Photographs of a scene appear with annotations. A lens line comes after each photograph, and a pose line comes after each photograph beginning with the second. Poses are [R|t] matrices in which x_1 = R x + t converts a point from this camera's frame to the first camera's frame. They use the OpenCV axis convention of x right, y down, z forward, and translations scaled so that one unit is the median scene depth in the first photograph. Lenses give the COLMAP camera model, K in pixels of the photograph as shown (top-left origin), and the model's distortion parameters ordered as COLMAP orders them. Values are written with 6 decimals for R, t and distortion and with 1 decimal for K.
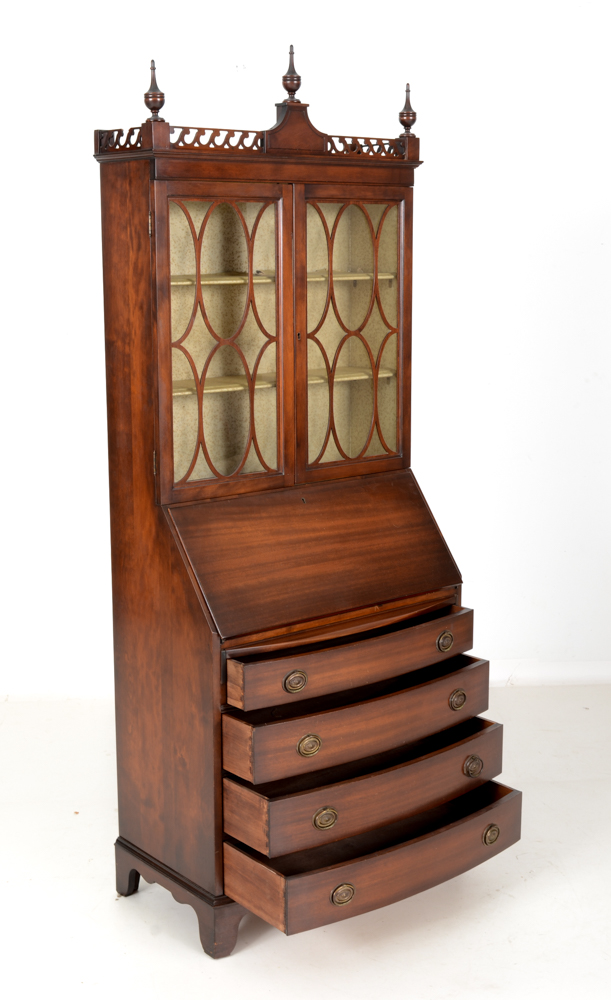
lens RADIAL K [[1349.8, 0, 305.5], [0, 1349.8, 500.0], [0, 0, 1]] dist [-0.038704, -0.012294]
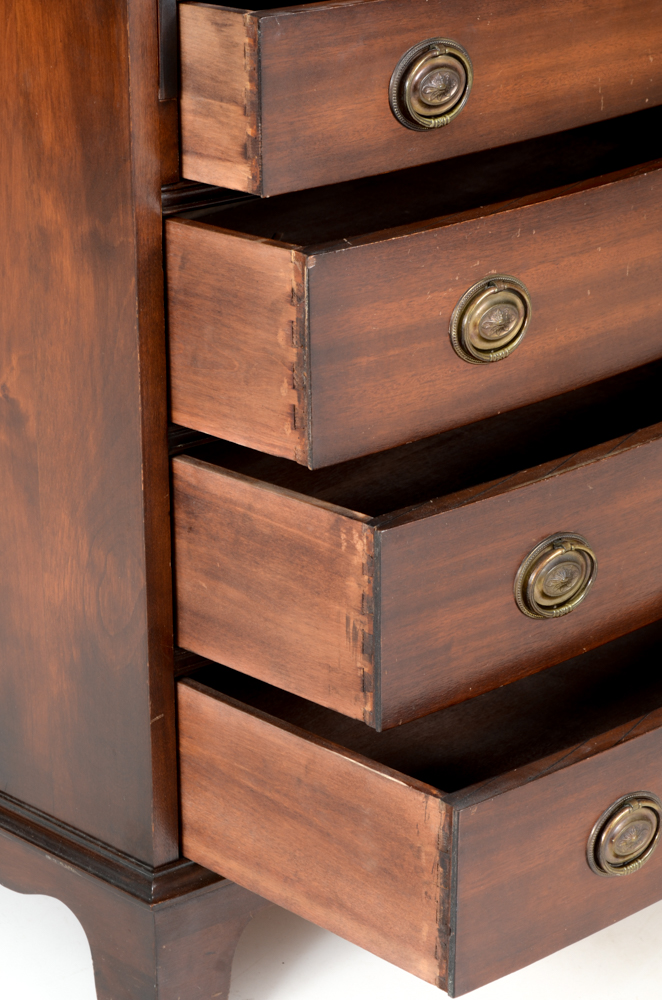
lens RADIAL K [[2373.0, 0, 314.8], [0, 2373.0, 500.0], [0, 0, 1]] dist [0.100423, 0.062587]
pose [[0.989283, -0.057634, 0.134153, -0.099394], [0.030286, 0.979814, 0.197604, 0.121626], [-0.142834, -0.191424, 0.971059, 0.530252]]
